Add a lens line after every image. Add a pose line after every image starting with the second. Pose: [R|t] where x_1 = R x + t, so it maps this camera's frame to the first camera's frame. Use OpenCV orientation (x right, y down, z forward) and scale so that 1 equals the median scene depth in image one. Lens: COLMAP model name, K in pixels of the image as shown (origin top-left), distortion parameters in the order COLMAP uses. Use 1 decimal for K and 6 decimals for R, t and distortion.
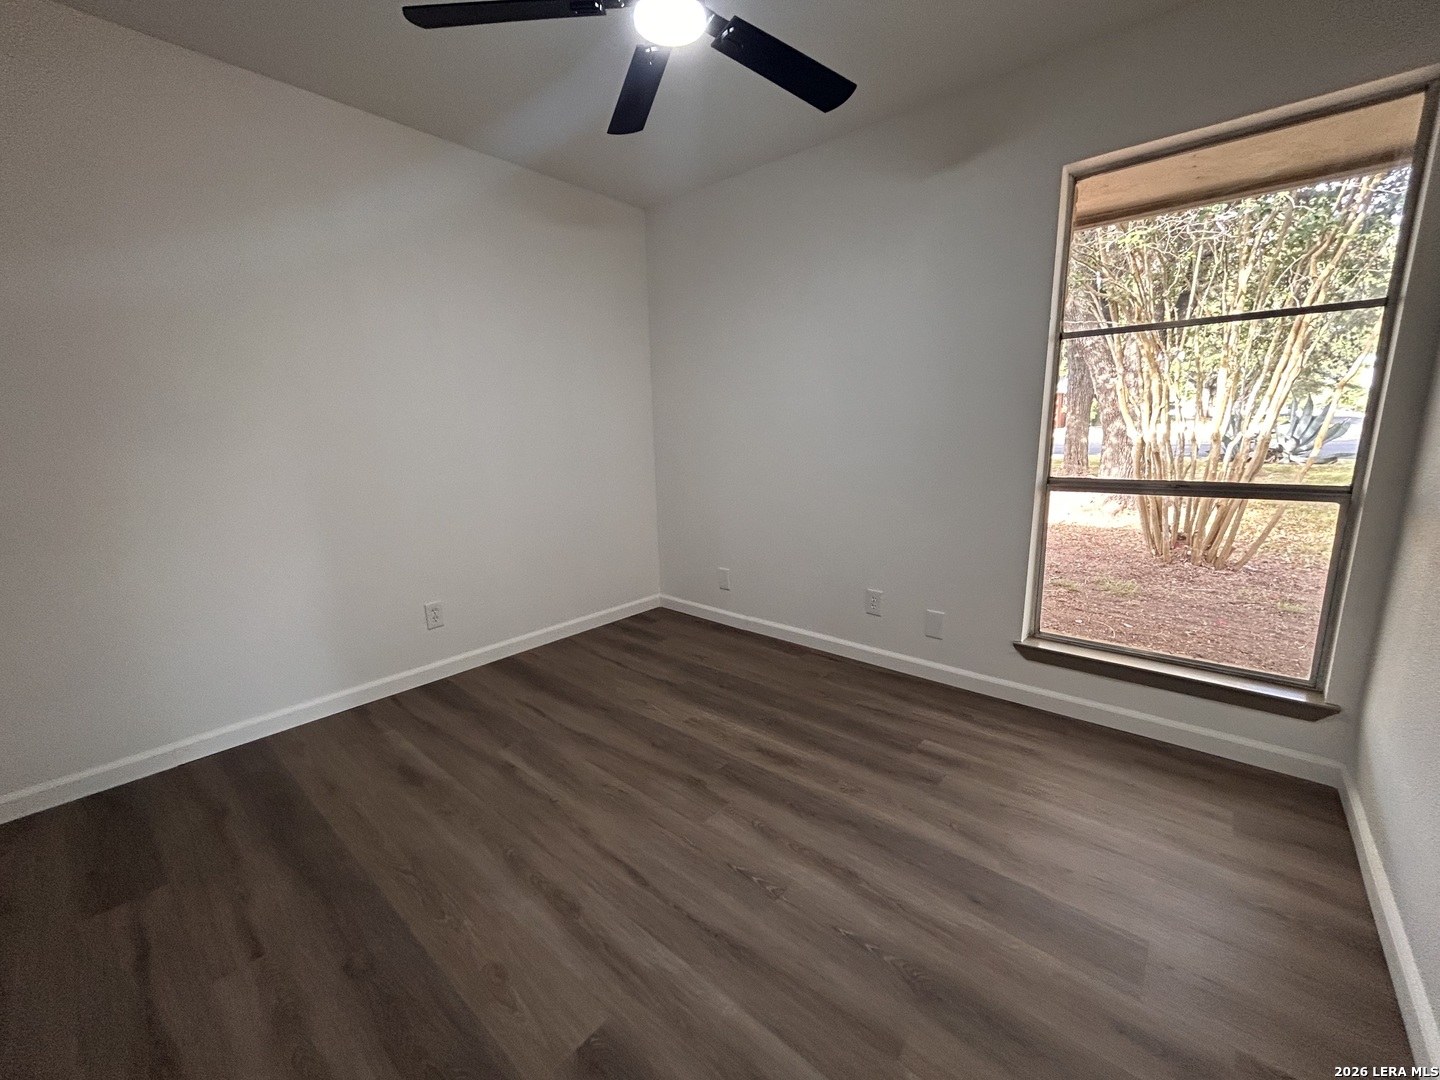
lens RADIAL K [[581.9, 0, 715.1], [0, 581.9, 539.4], [0, 0, 1]] dist [0.000488, 0.000424]
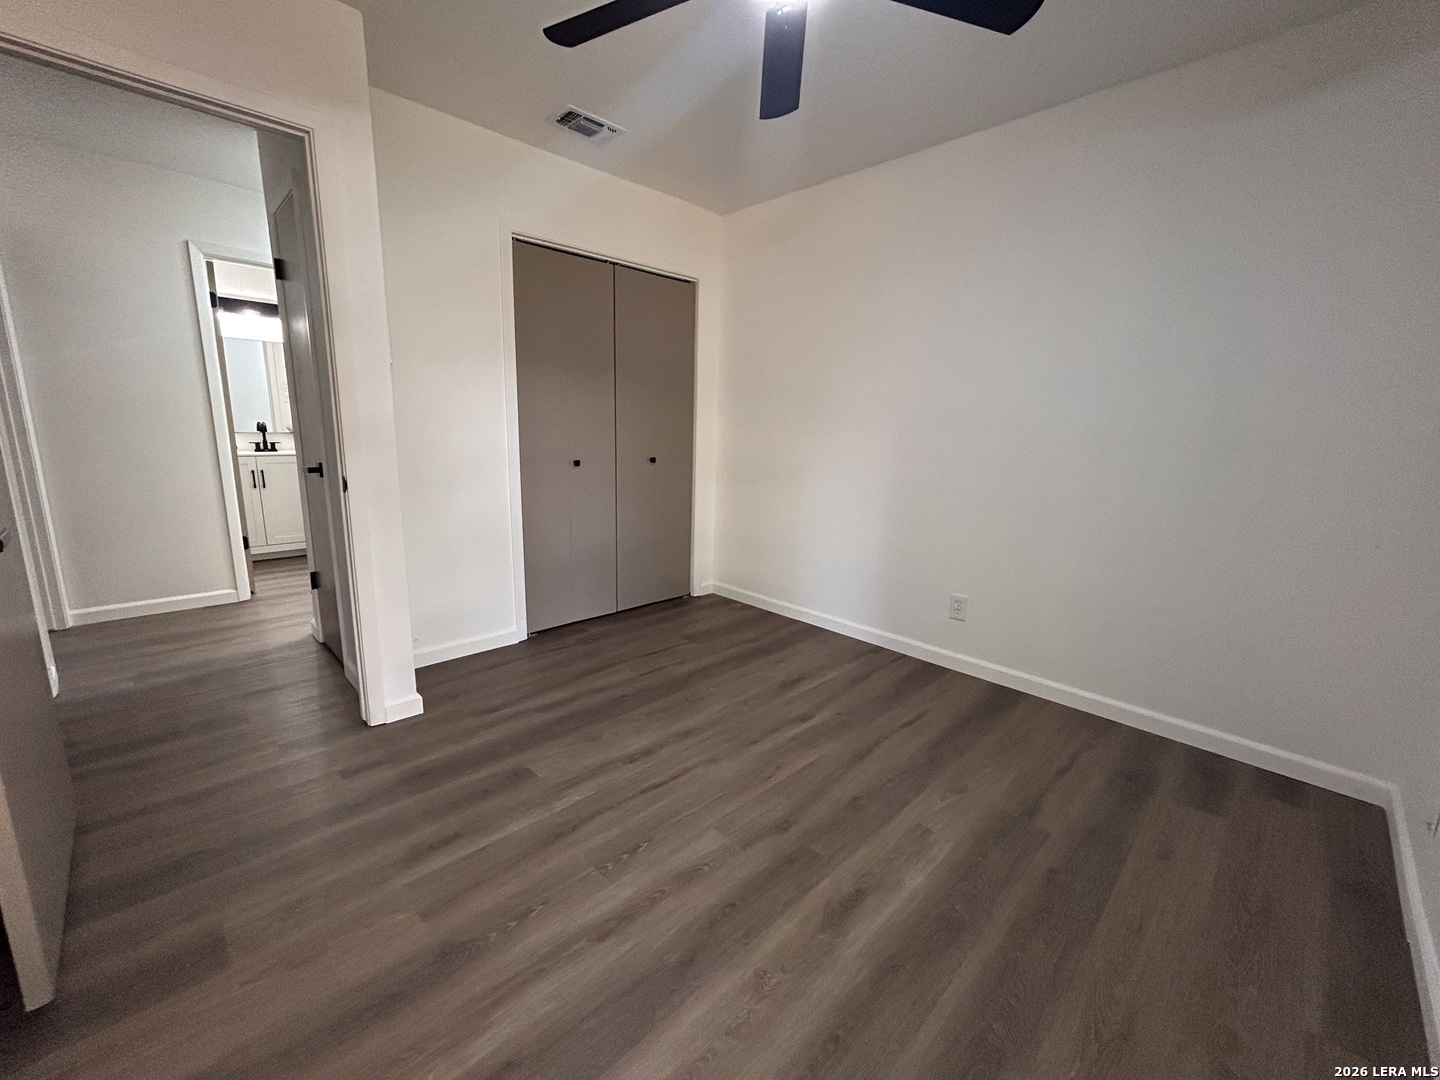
lens RADIAL K [[581.9, 0, 718.3], [0, 581.9, 543.8], [0, 0, 1]] dist [0.000488, 0.000424]
pose [[-0.073662, 0.221971, -0.972267, 0.723692], [-0.217594, 0.947850, 0.232882, -0.170096], [0.973256, 0.228714, -0.021521, 0.812172]]
